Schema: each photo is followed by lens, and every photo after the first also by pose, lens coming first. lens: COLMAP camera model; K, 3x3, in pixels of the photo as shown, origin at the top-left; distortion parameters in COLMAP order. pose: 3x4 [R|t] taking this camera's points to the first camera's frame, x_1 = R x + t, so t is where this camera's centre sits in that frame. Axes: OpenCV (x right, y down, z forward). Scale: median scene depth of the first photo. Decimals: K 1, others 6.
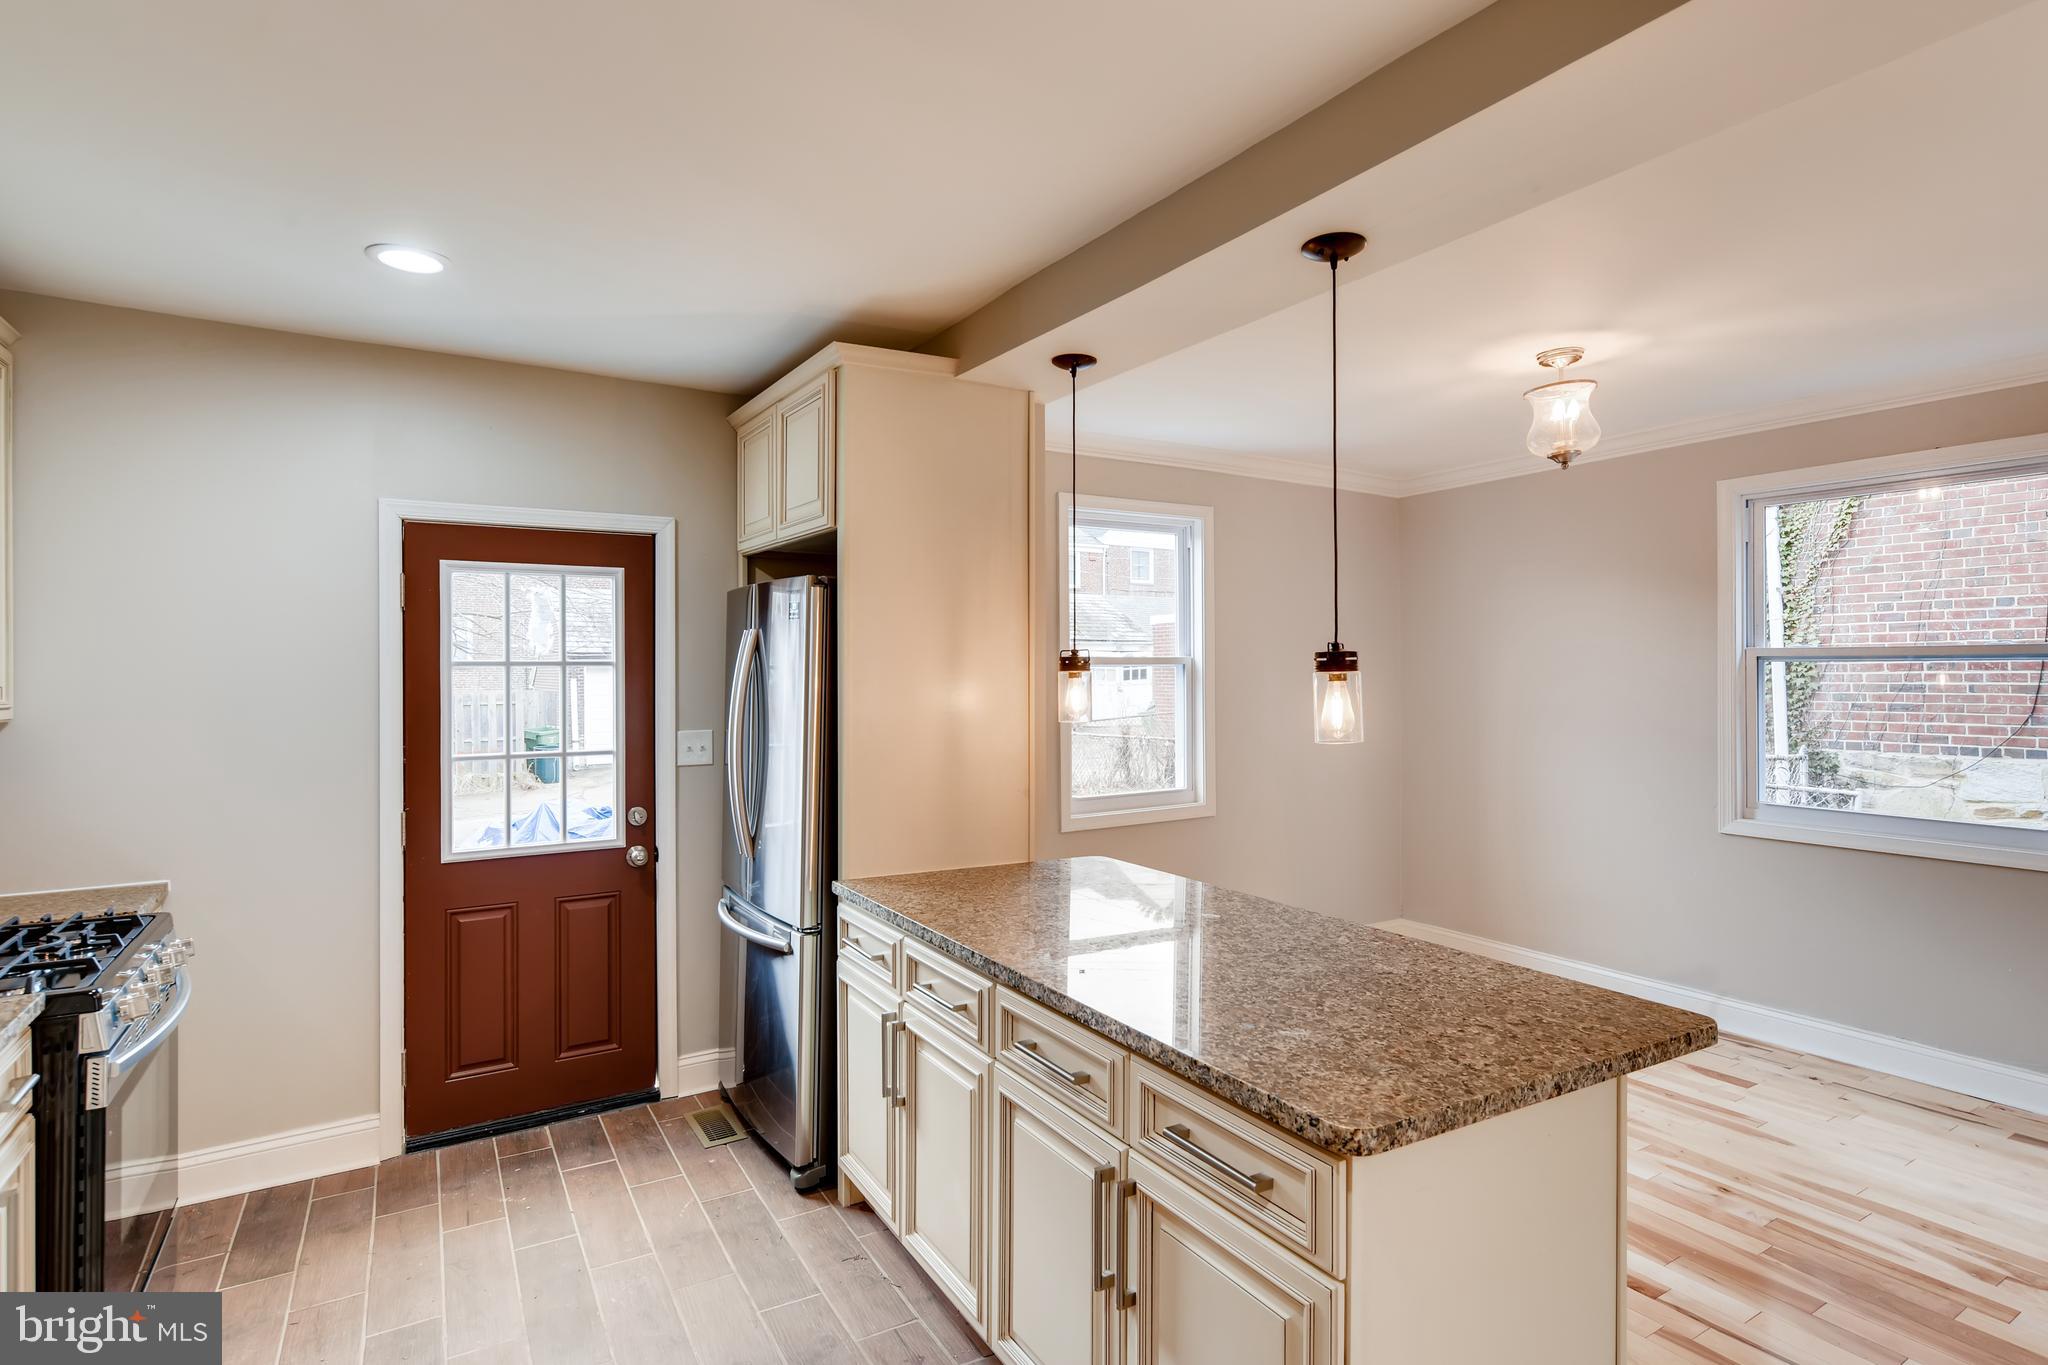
lens RADIAL K [[1041.6, 0, 1026.8], [0, 1041.6, 671.7], [0, 0, 1]] dist [-0.001238, 0.003549]
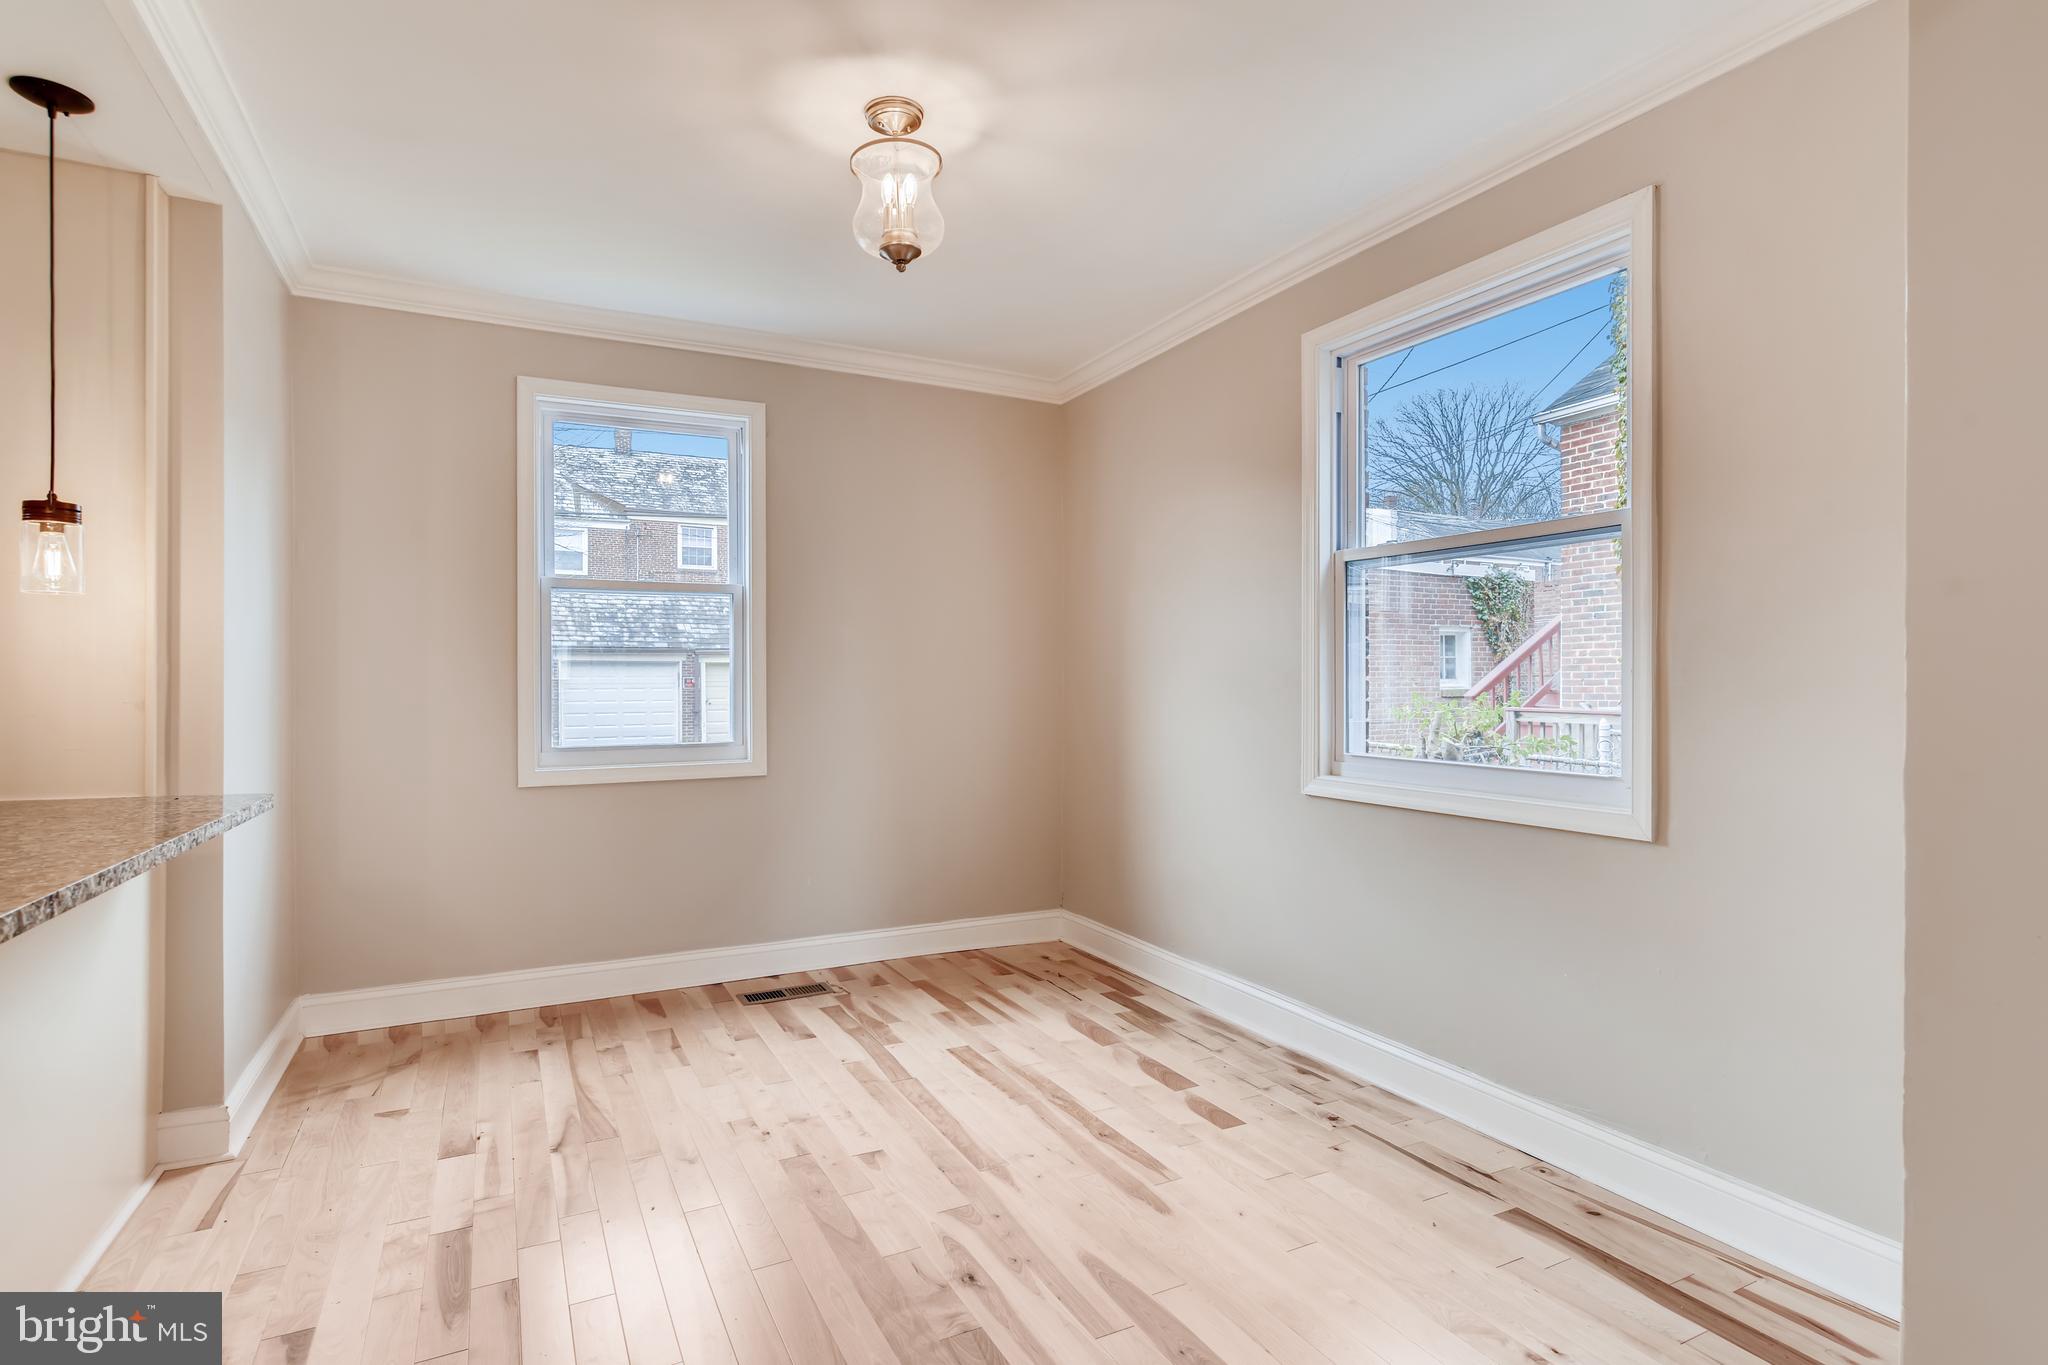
lens RADIAL K [[1041.6, 0, 1025.1], [0, 1041.6, 682.3], [0, 0, 1]] dist [-0.001238, 0.003549]
pose [[0.996892, 0.002132, -0.078748, 0.676455], [-0.002191, 0.999997, -0.000662, 0.095639], [0.078747, 0.000832, 0.996894, 0.286753]]
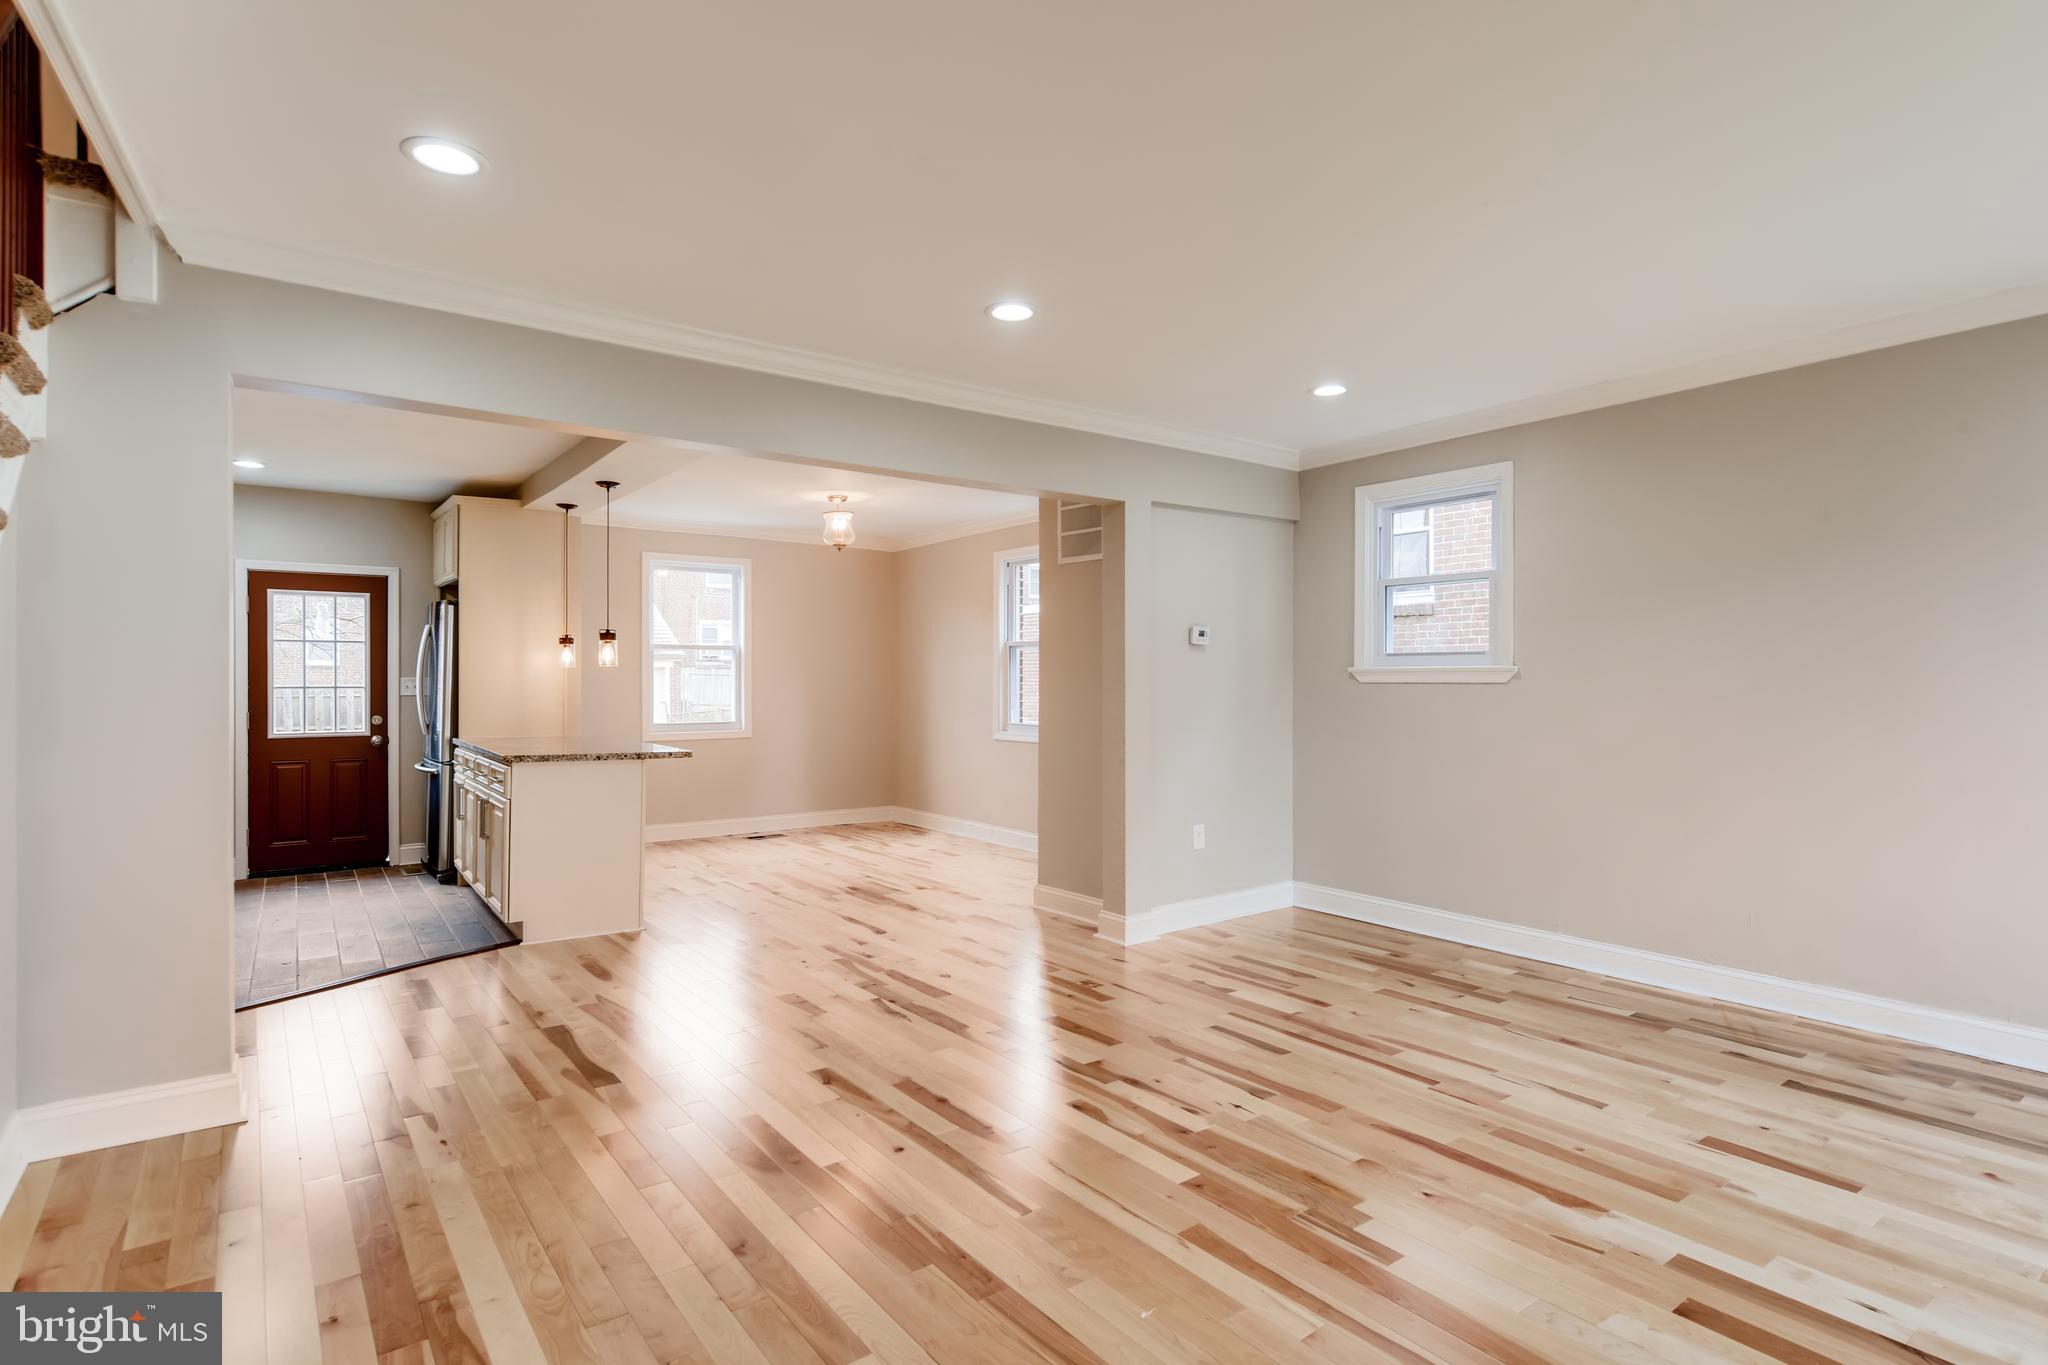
lens RADIAL K [[1041.6, 0, 1033.1], [0, 1041.6, 685.4], [0, 0, 1]] dist [-0.001238, 0.003549]
pose [[0.995583, 0.004906, 0.093757, 0.725127], [-0.005295, 0.999978, 0.003901, 0.064096], [-0.093736, -0.004381, 0.995587, -1.150606]]
